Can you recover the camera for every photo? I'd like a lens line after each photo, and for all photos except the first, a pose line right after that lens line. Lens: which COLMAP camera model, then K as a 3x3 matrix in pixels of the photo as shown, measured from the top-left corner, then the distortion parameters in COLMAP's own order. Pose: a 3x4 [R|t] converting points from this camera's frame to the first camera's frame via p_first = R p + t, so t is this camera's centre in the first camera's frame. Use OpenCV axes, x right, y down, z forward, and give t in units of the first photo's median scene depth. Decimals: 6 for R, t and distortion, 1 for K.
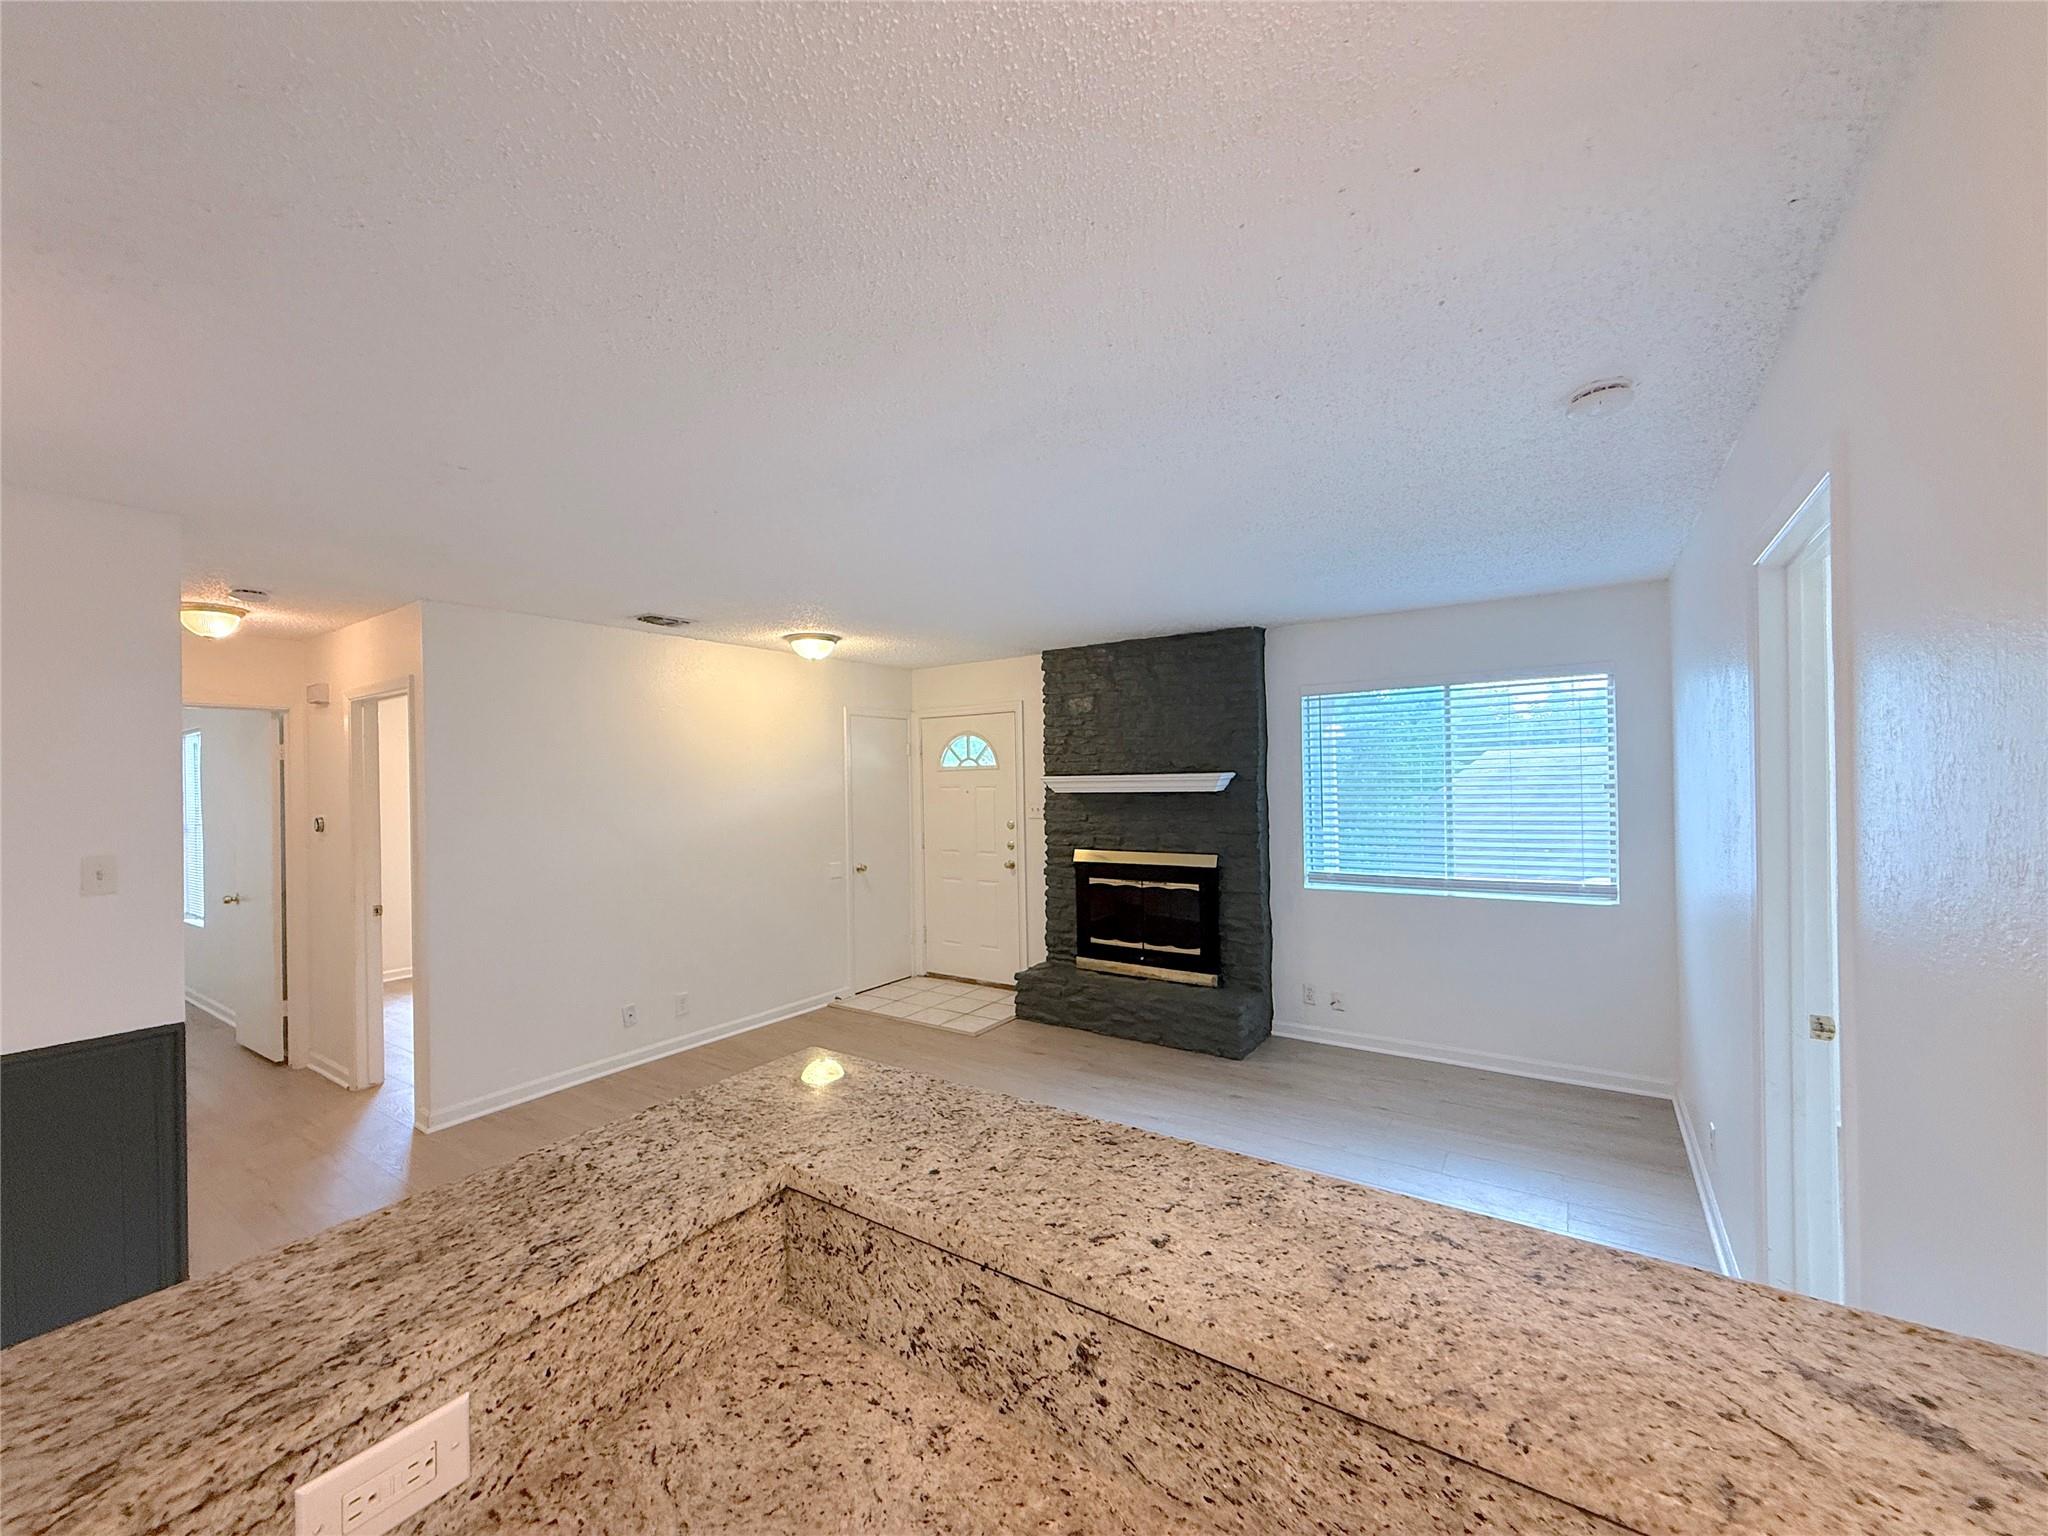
lens RADIAL K [[817.8, 0, 1014.0], [0, 817.8, 769.8], [0, 0, 1]] dist [-0.001445, -0.000024]
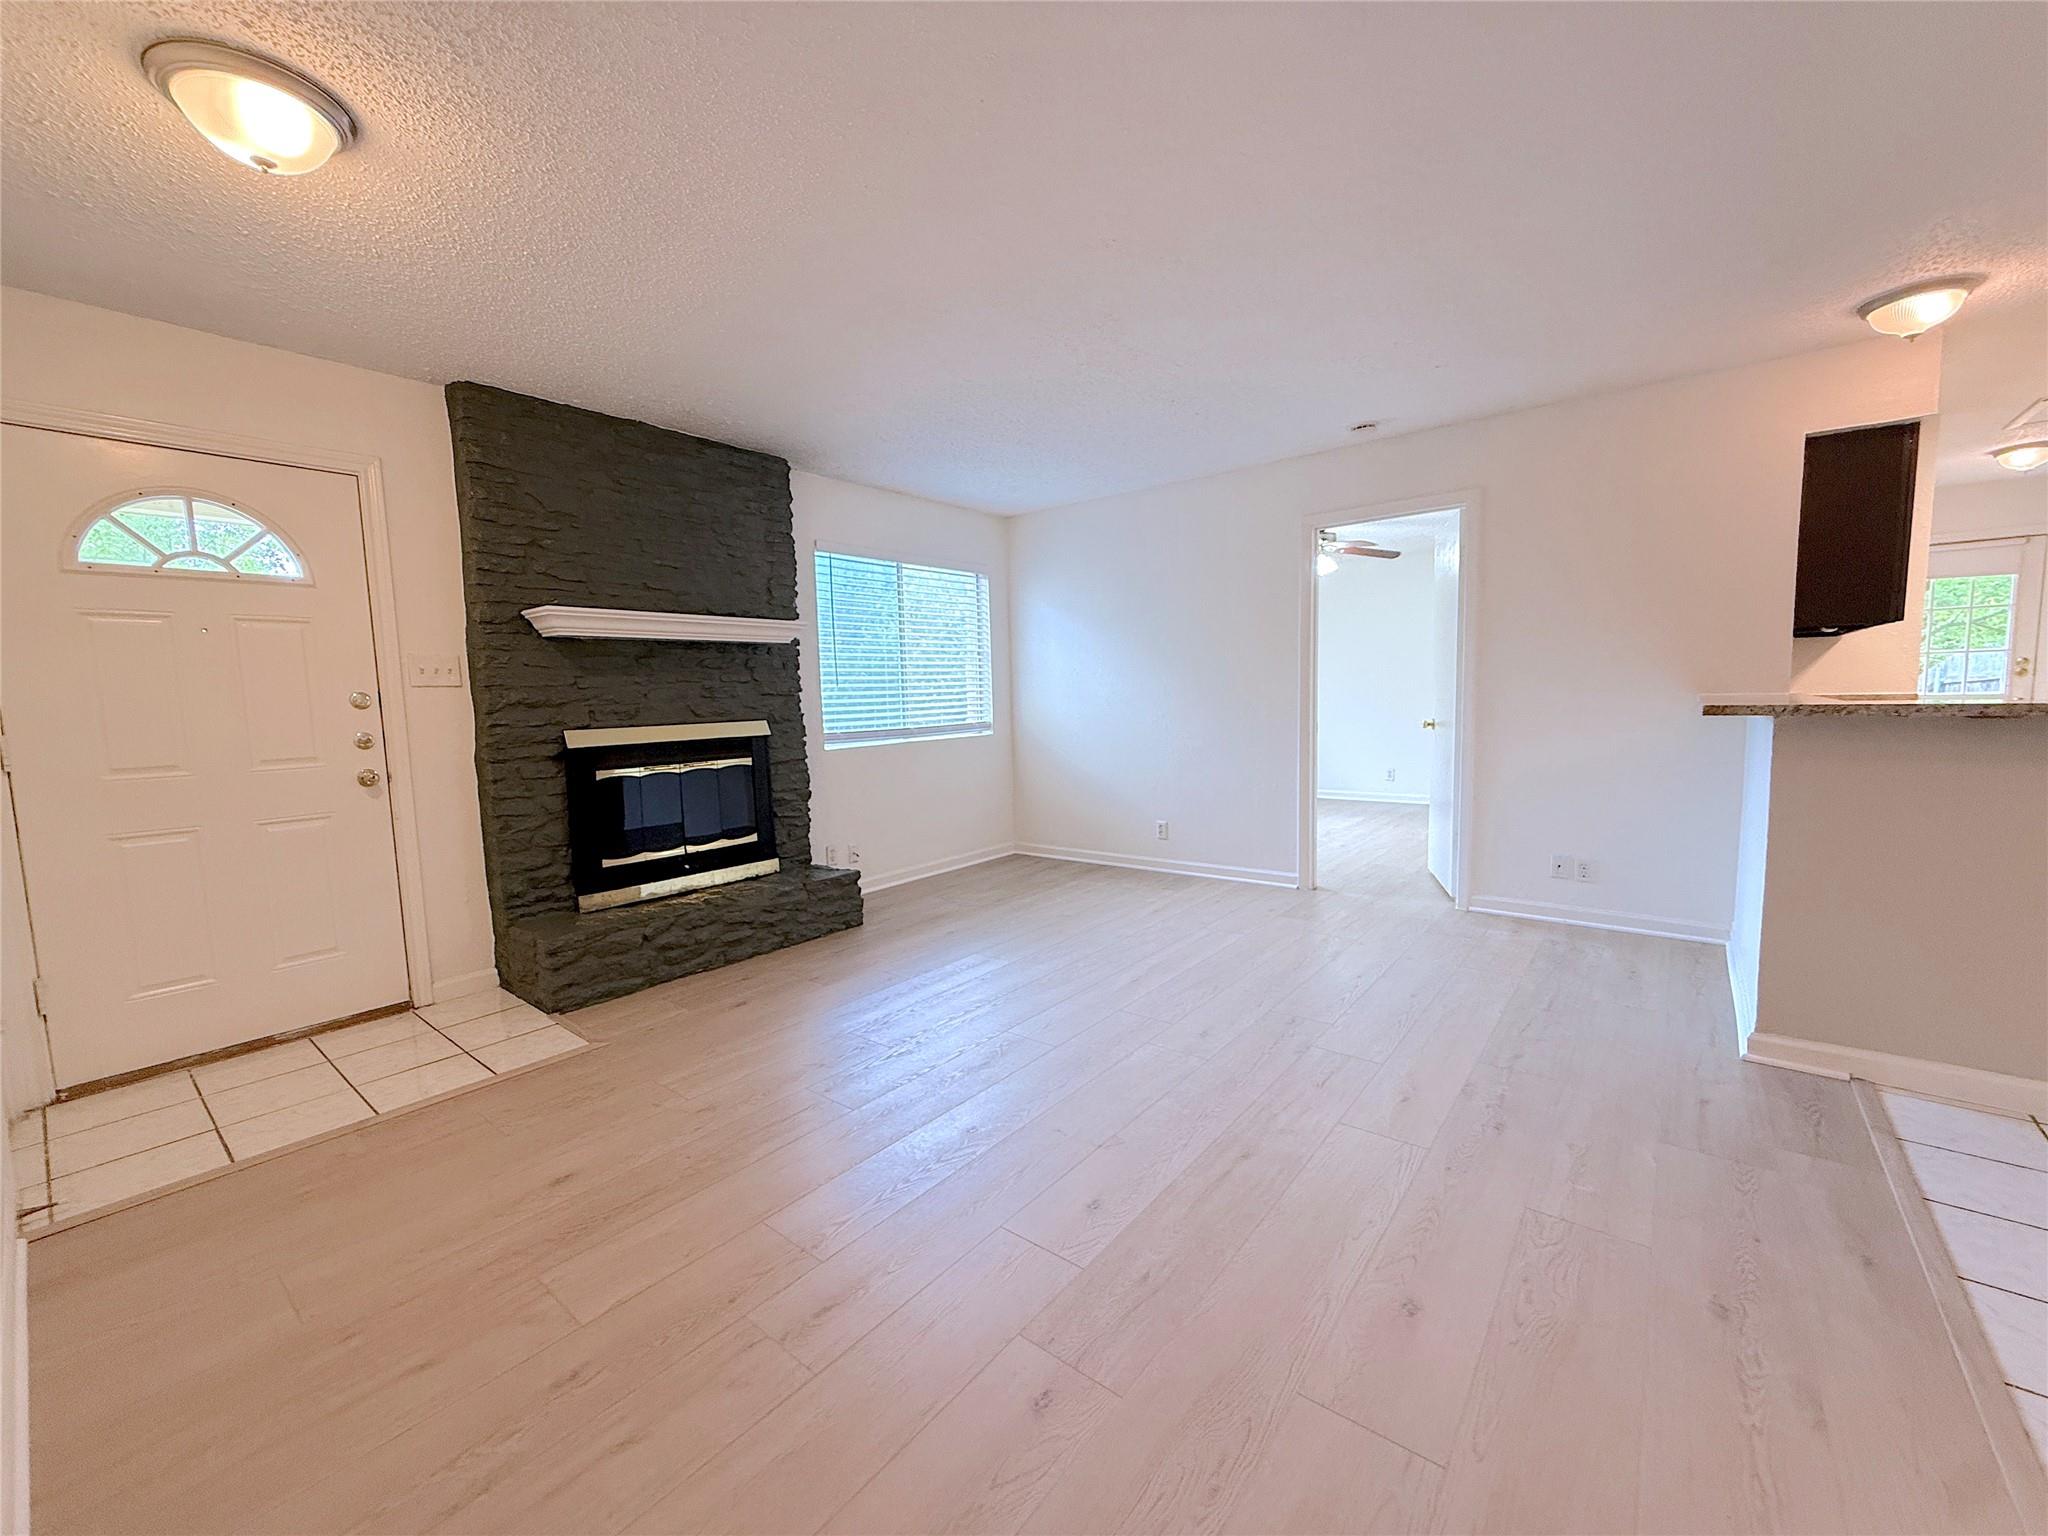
lens RADIAL K [[817.5, 0, 1025.2], [0, 817.5, 768.1], [0, 0, 1]] dist [0.001102, 0.000106]
pose [[0.072643, -0.073027, 0.994681, -0.566363], [0.017218, 0.997259, 0.071959, 0.093799], [-0.997209, 0.011899, 0.073701, 0.643968]]
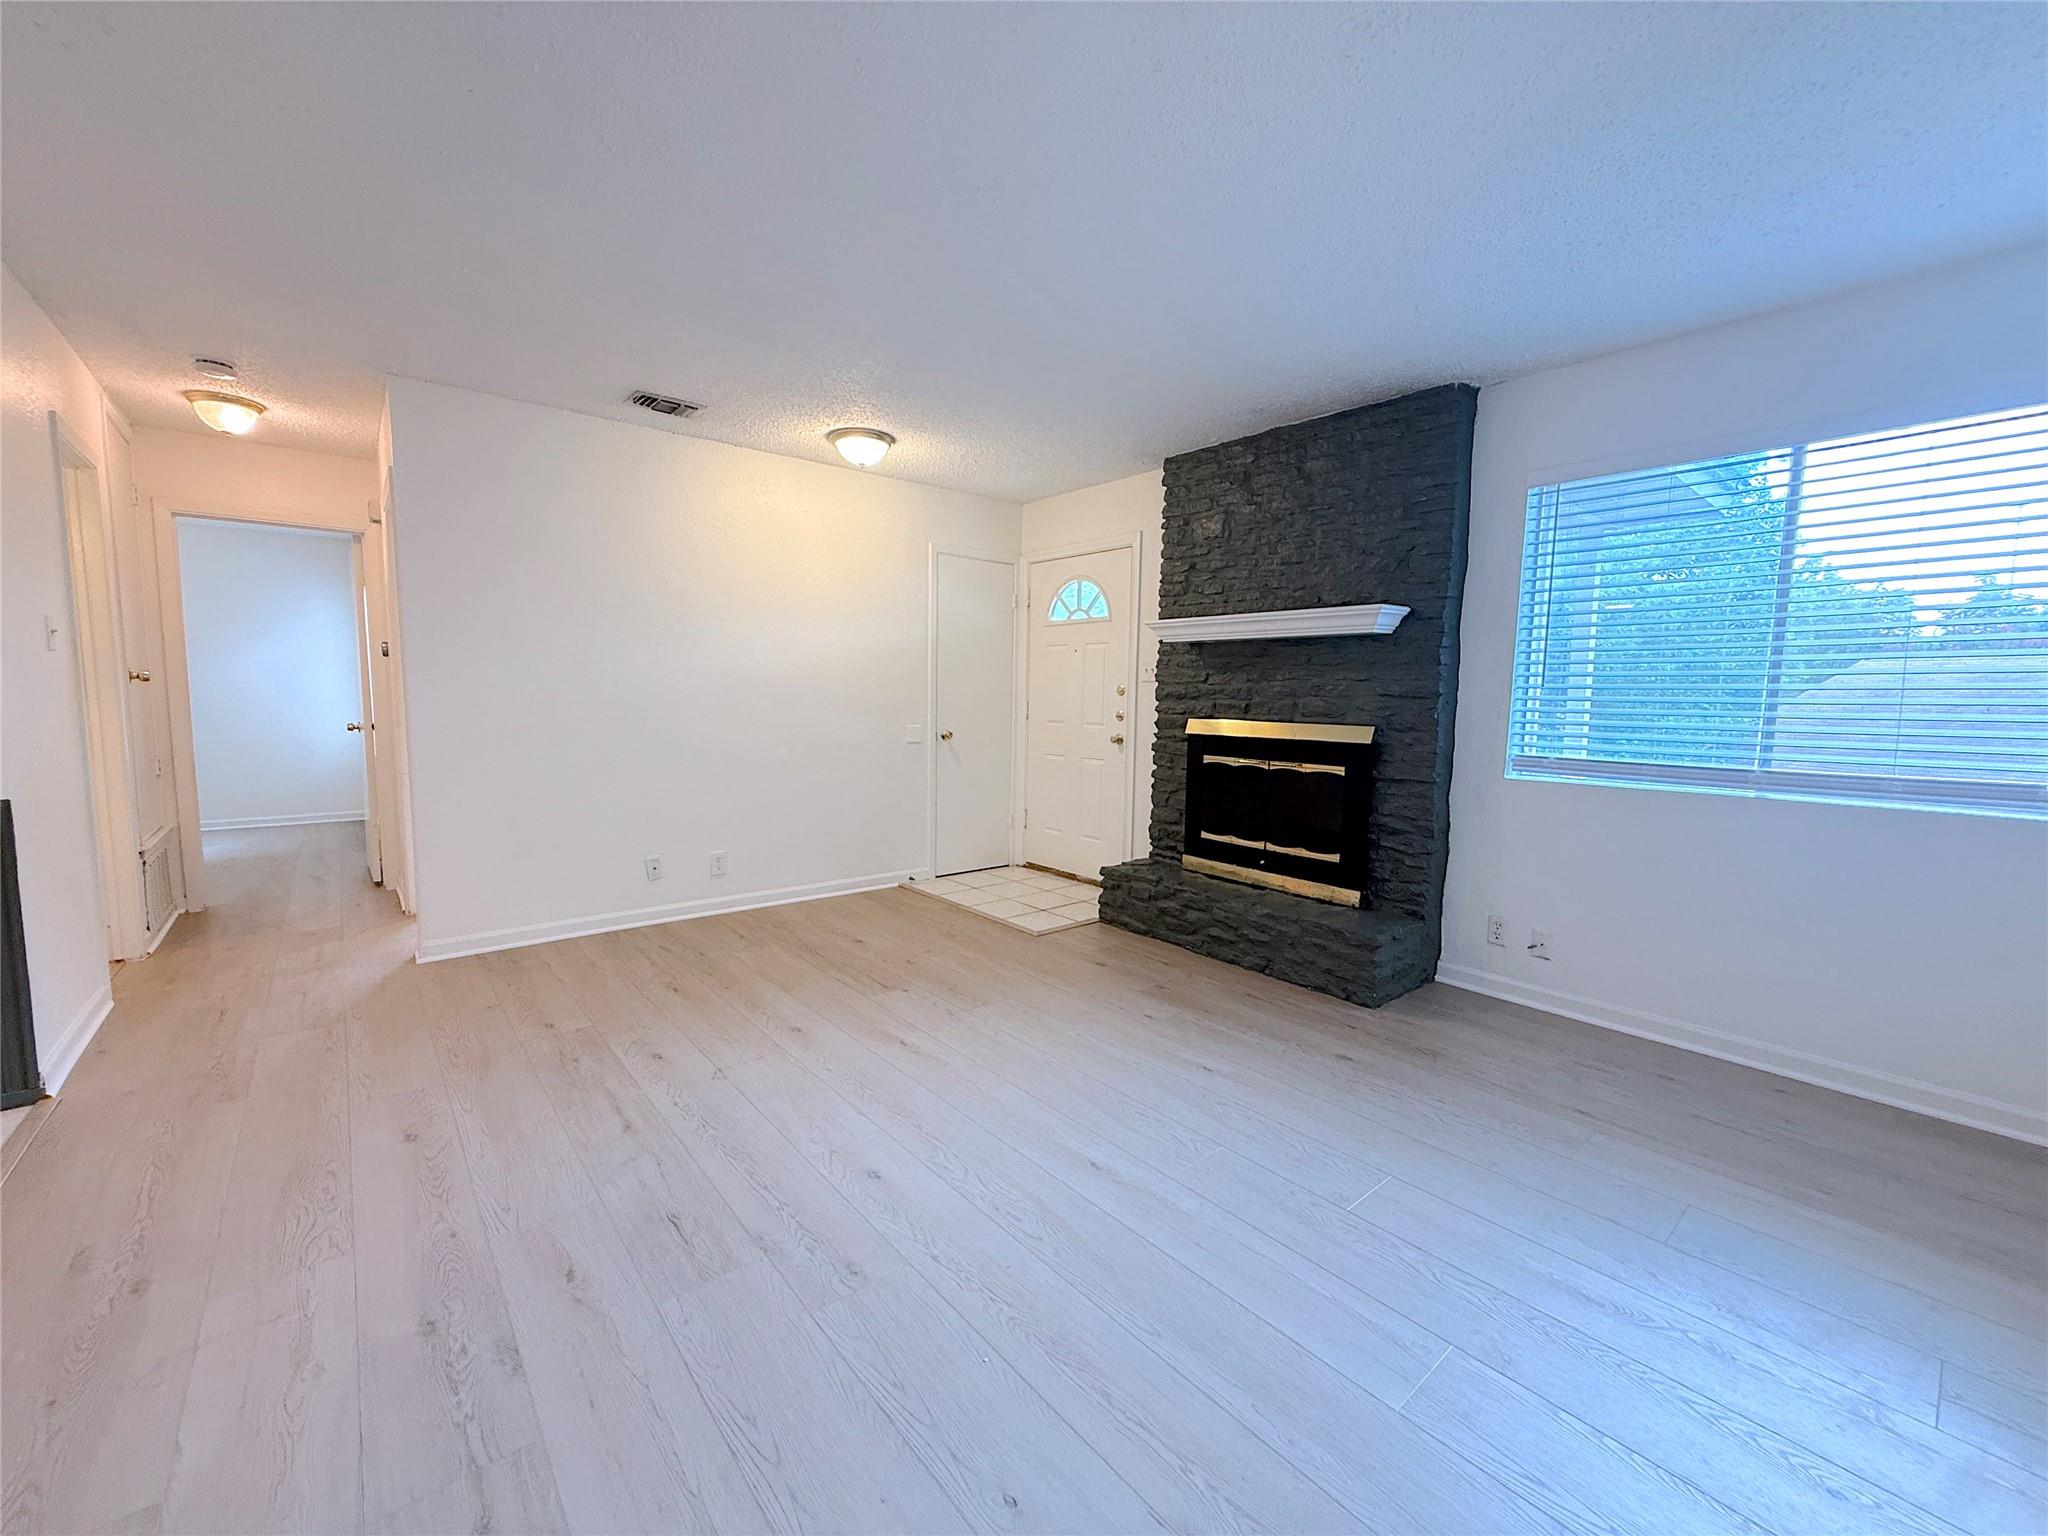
lens RADIAL K [[817.8, 0, 1014.0], [0, 817.8, 769.8], [0, 0, 1]] dist [-0.001445, -0.000024]
pose [[0.961175, 0.059508, -0.269445, 0.136495], [-0.031115, 0.993615, 0.108448, 0.071923], [0.274178, -0.095854, 0.956890, 0.223405]]
